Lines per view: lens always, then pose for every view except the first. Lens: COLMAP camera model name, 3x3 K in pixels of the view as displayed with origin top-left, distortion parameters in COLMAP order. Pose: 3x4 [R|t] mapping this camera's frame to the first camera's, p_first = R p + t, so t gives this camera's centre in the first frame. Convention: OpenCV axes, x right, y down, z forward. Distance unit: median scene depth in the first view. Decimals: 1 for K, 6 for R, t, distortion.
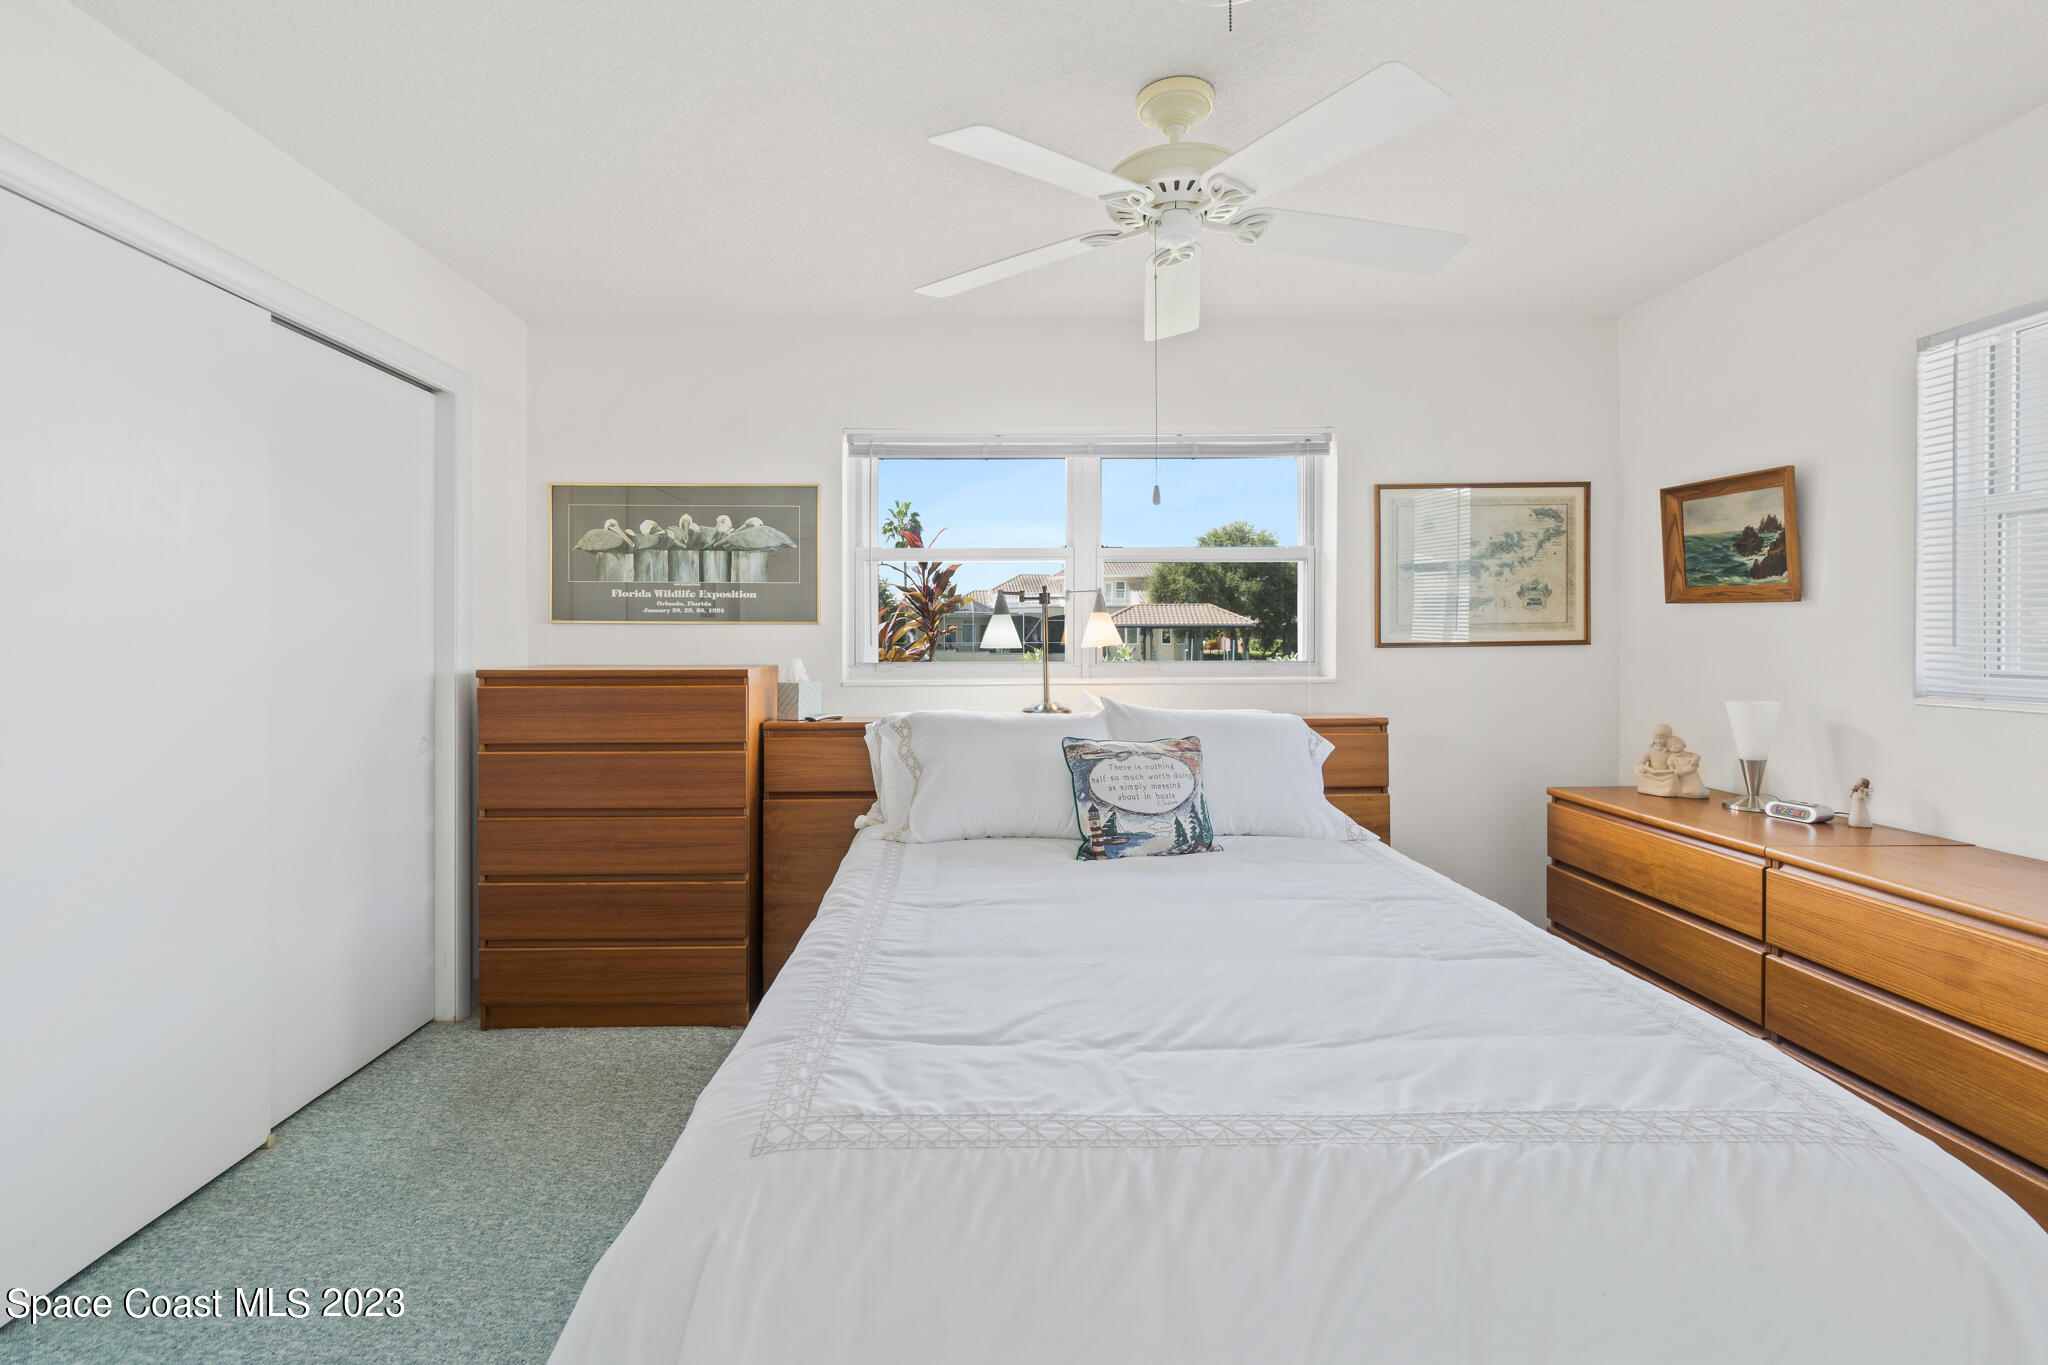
lens RADIAL K [[897.7, 0, 1006.6], [0, 897.7, 640.1], [0, 0, 1]] dist [-0.010438, 0.003610]
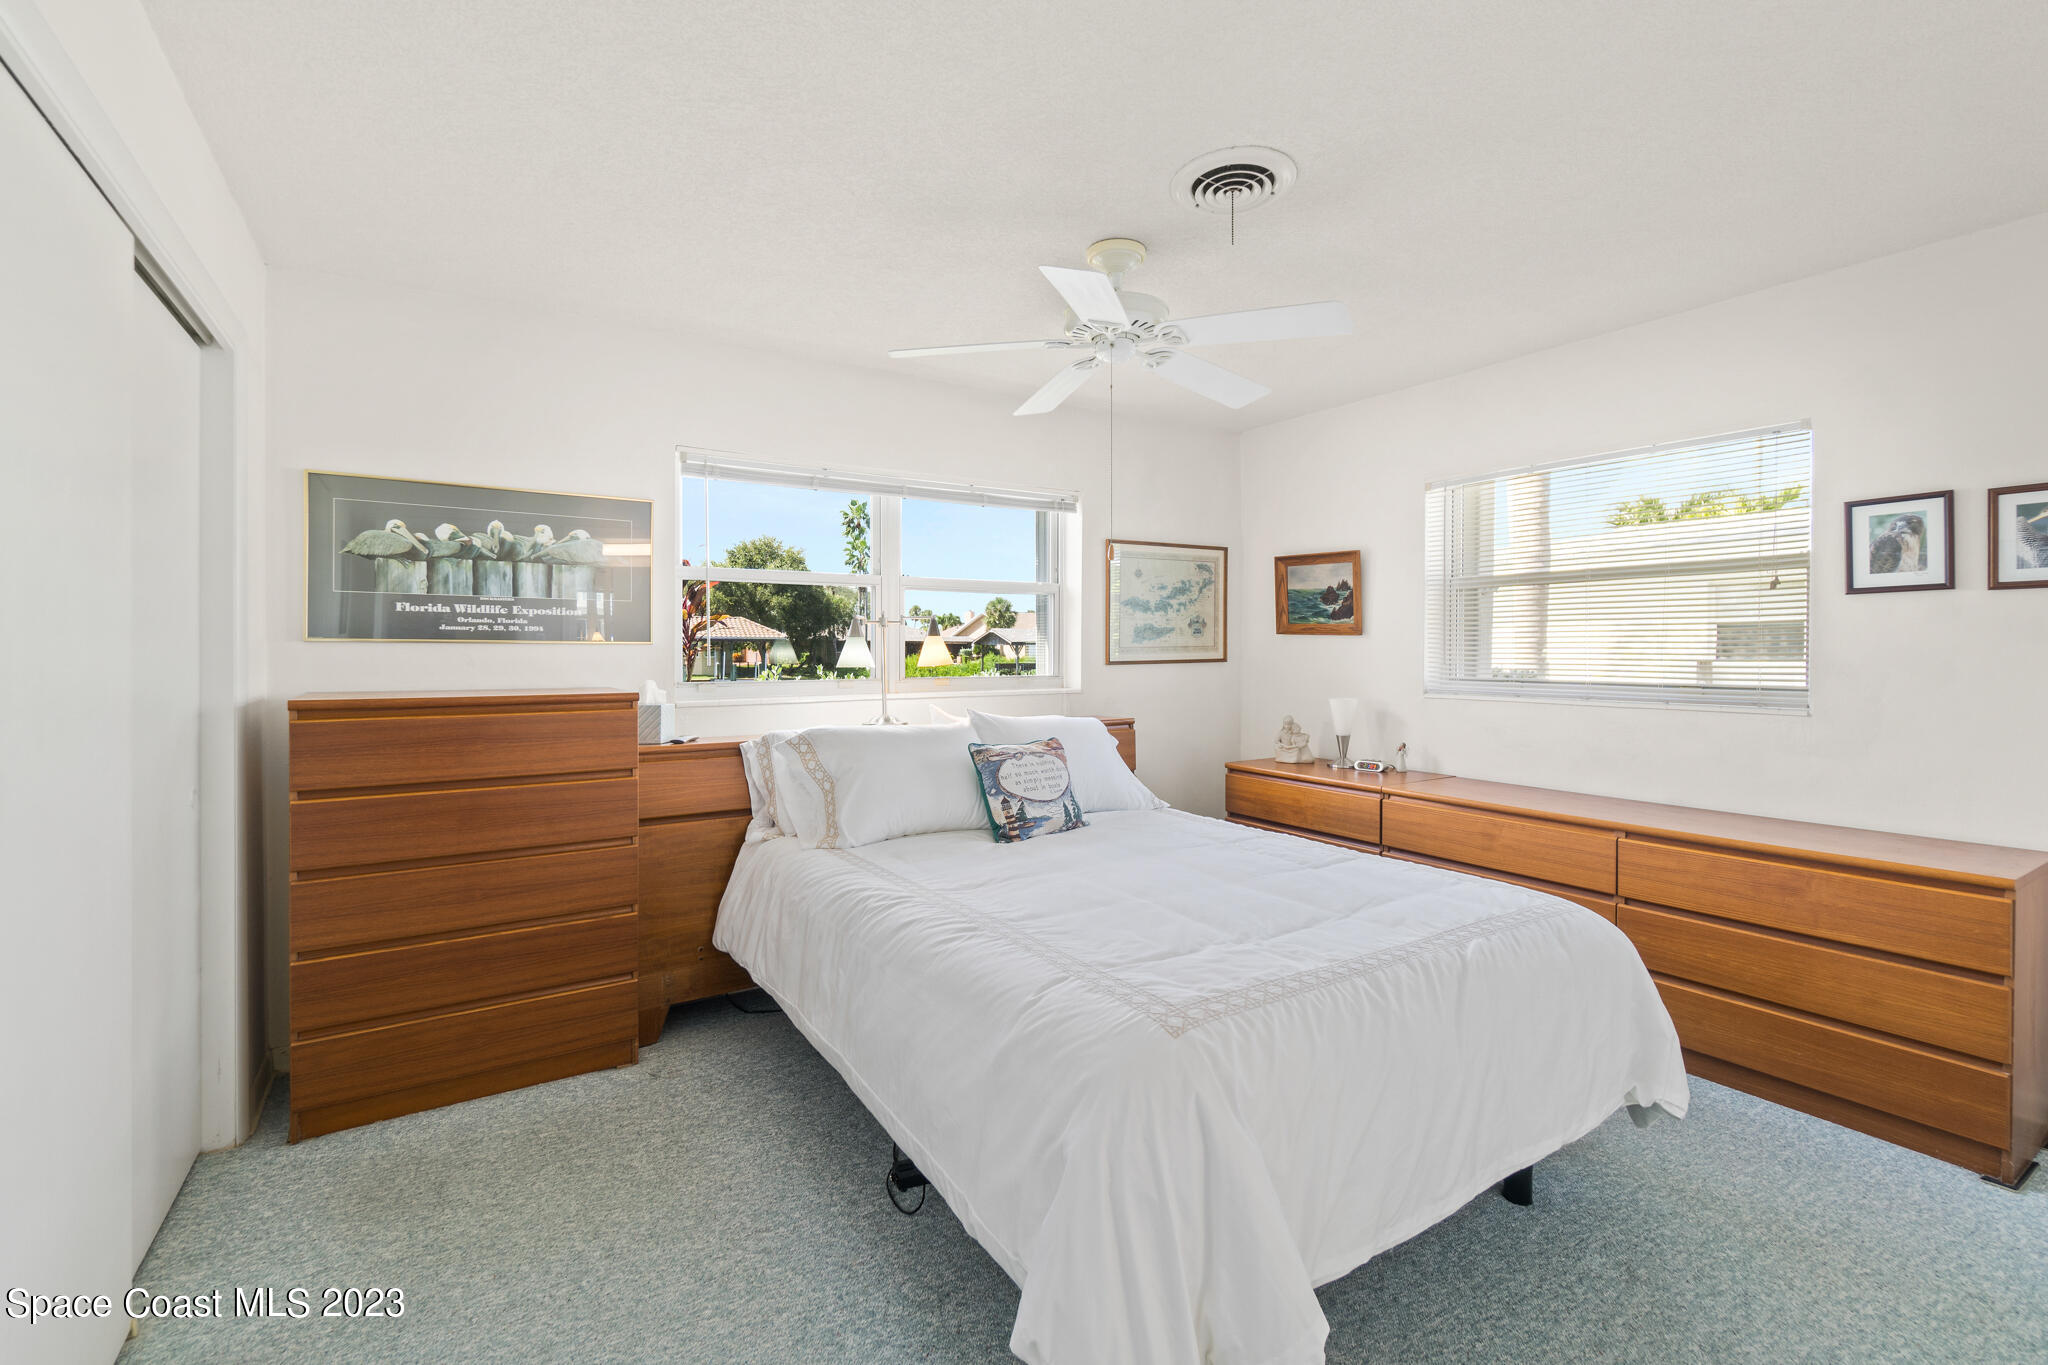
lens RADIAL K [[897.7, 0, 985.5], [0, 897.7, 656.1], [0, 0, 1]] dist [-0.010438, 0.003610]
pose [[0.853059, -0.001470, 0.521813, -0.476160], [-0.001219, 0.999988, 0.004809, -0.011588], [-0.521813, -0.004739, 0.853046, -0.017872]]
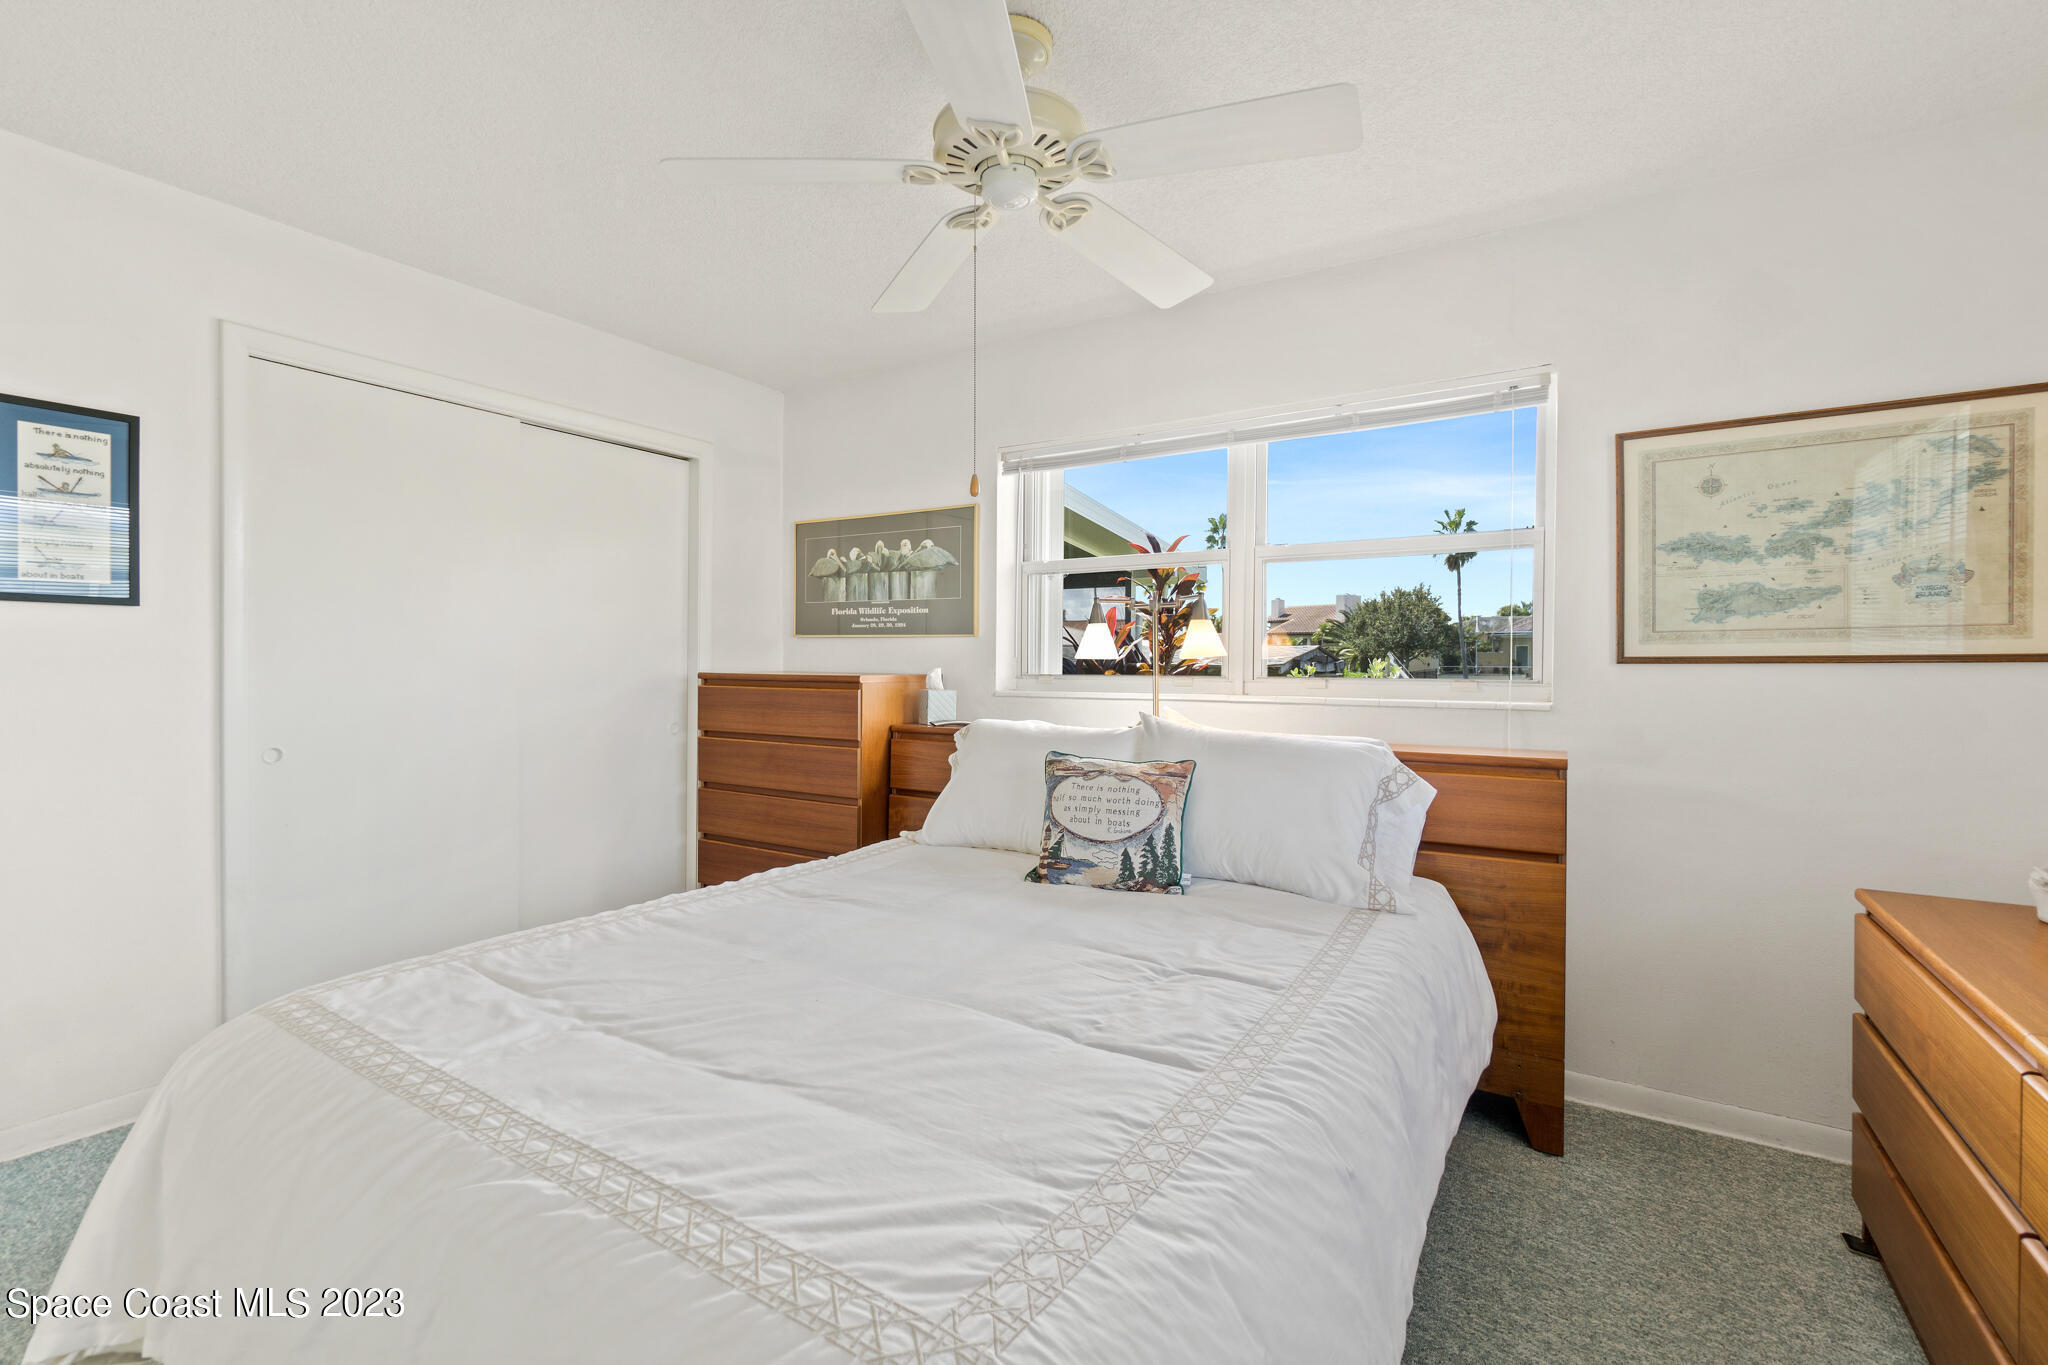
lens RADIAL K [[897.7, 0, 1030.7], [0, 897.7, 664.0], [0, 0, 1]] dist [-0.010438, 0.003610]
pose [[0.836107, 0.008861, -0.548495, 0.500046], [-0.007945, 0.999960, 0.004043, 0.011886], [0.548509, 0.000977, 0.836144, 0.180631]]
